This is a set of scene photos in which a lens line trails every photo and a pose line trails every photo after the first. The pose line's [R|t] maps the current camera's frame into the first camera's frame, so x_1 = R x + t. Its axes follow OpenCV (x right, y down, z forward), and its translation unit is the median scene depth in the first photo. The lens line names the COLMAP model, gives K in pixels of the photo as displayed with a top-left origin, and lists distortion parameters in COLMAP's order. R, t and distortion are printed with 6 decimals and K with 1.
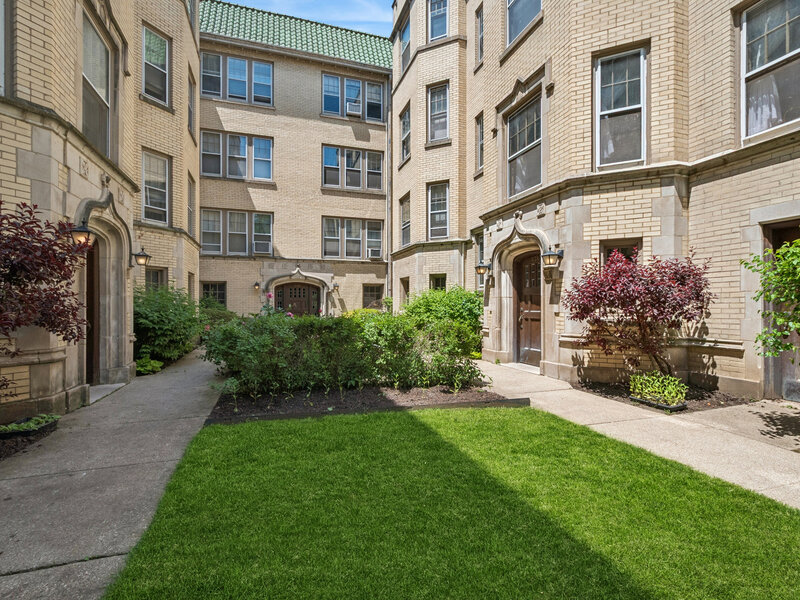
lens RADIAL K [[399.6, 0, 402.4], [0, 399.6, 305.8], [0, 0, 1]] dist [0.007271, -0.005733]
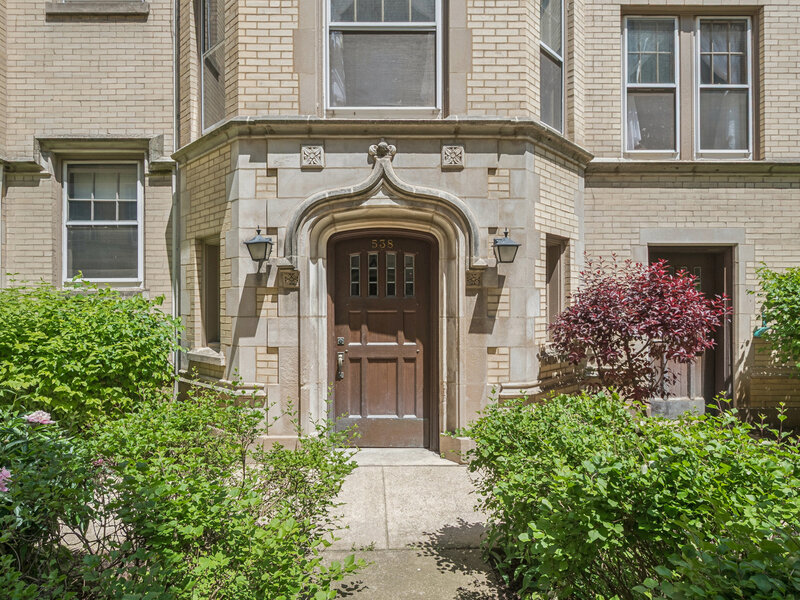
lens RADIAL K [[468.1, 0, 399.8], [0, 468.1, 304.8], [0, 0, 1]] dist [0.006191, 0.000892]
pose [[0.317480, 0.002863, 0.948261, -0.250350], [-0.000790, 0.999996, -0.002755, -0.036636], [-0.948265, 0.000126, 0.317481, 0.800205]]
